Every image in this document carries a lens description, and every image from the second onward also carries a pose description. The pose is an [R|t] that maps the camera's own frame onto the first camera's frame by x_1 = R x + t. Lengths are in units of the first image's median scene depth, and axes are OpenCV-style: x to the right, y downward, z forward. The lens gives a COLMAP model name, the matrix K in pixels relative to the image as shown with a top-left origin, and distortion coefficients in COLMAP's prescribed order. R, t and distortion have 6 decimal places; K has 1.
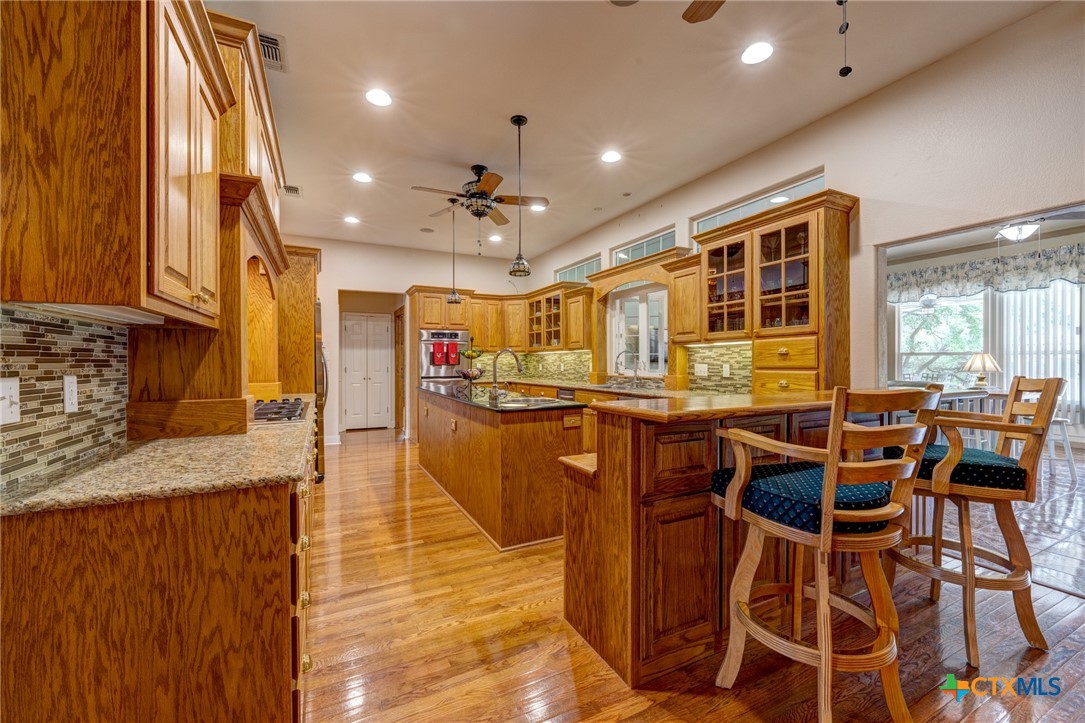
lens RADIAL K [[437.7, 0, 538.3], [0, 437.7, 364.2], [0, 0, 1]] dist [0.000689, -0.000387]
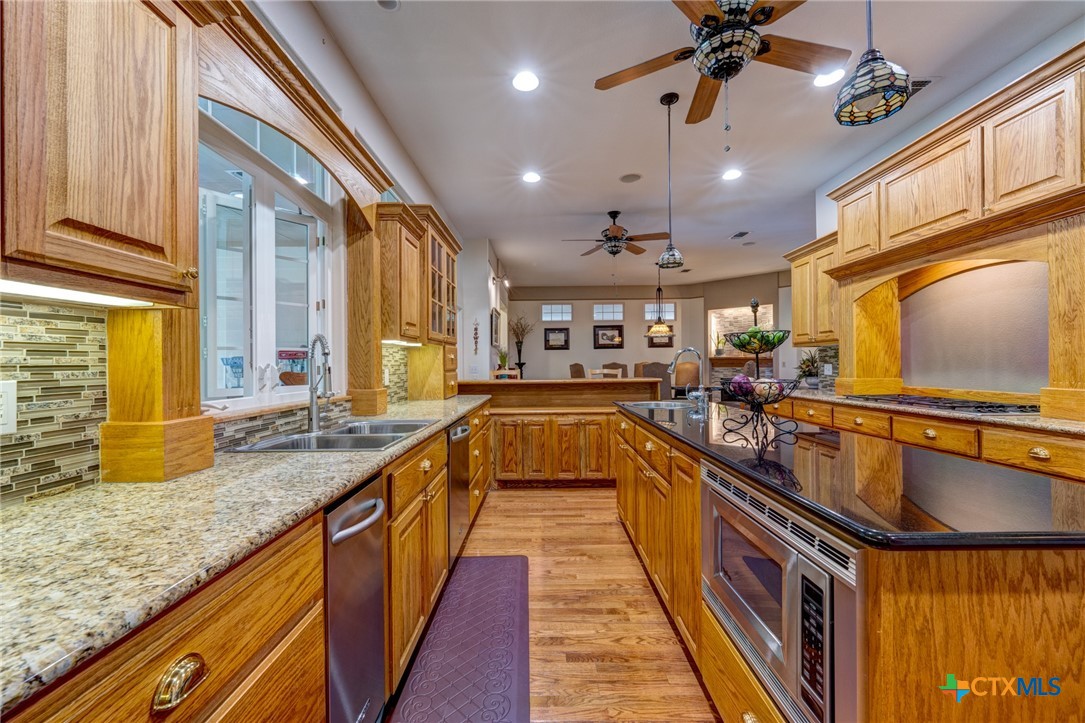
lens RADIAL K [[437.7, 0, 540.2], [0, 437.7, 361.9], [0, 0, 1]] dist [0.000689, -0.000387]
pose [[-0.892688, 0.002366, 0.450669, -0.168182], [0.001953, 0.999997, -0.001382, -0.011027], [-0.450671, -0.000353, -0.892690, 1.575444]]
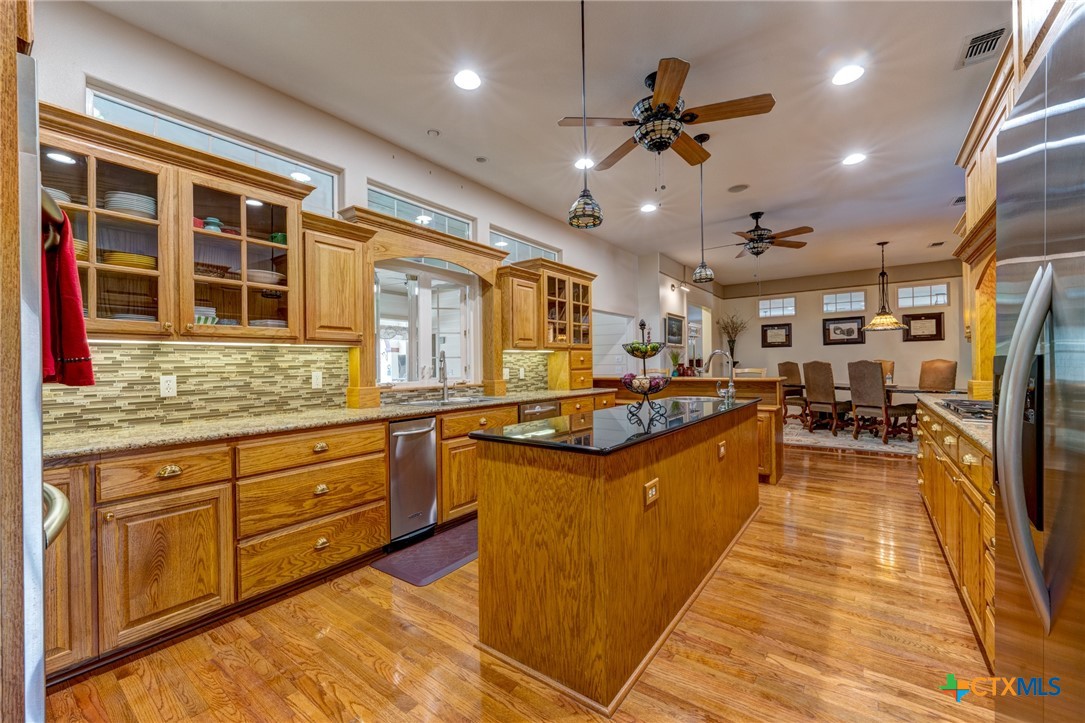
lens RADIAL K [[437.7, 0, 537.8], [0, 437.7, 361.8], [0, 0, 1]] dist [0.000689, -0.000387]
pose [[-0.446480, 0.004879, 0.894780, -0.664298], [0.009857, 0.999951, -0.000533, -0.015892], [-0.894739, 0.008582, -0.446507, 1.497414]]
